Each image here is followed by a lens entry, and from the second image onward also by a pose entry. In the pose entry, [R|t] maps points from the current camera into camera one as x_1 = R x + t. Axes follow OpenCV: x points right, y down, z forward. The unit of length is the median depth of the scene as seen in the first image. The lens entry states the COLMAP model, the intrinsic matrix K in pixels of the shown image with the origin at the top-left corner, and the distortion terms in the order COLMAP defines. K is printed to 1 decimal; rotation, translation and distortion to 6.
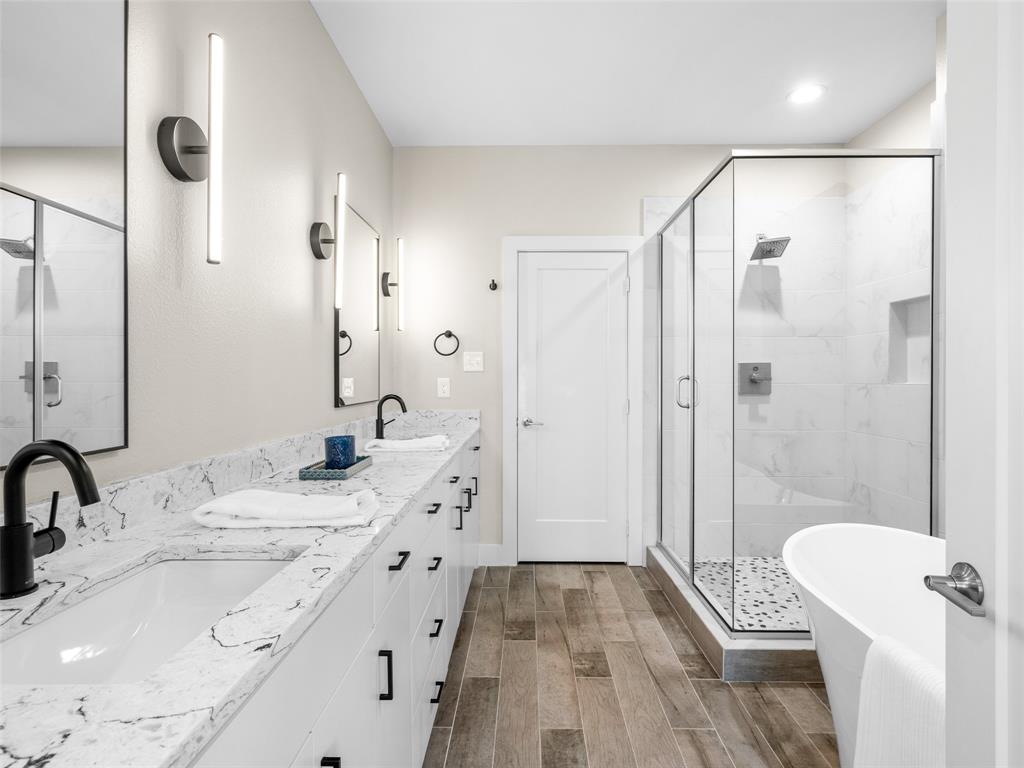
lens RADIAL K [[522.1, 0, 510.3], [0, 522.1, 378.9], [0, 0, 1]] dist [0.001246, 0.000410]
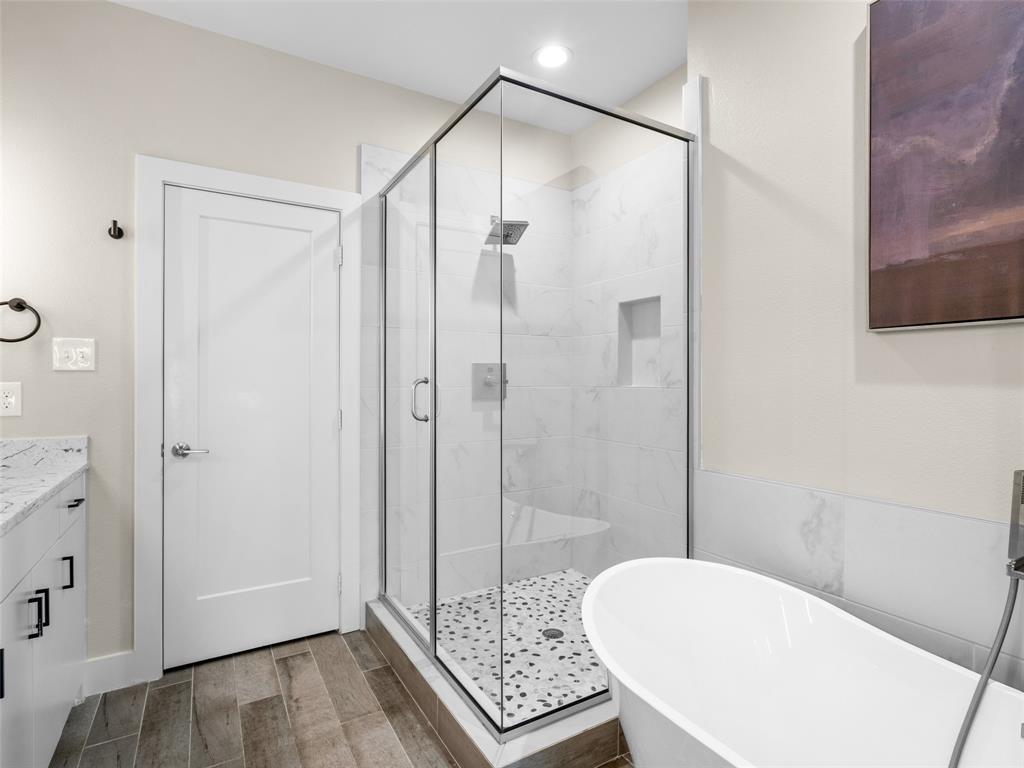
lens RADIAL K [[522.1, 0, 510.3], [0, 522.1, 378.9], [0, 0, 1]] dist [0.001246, 0.000410]
pose [[0.844470, -0.000197, 0.535602, 0.034123], [0.001798, 0.999995, -0.002468, -0.002693], [-0.535599, 0.003048, 0.844467, 0.264977]]
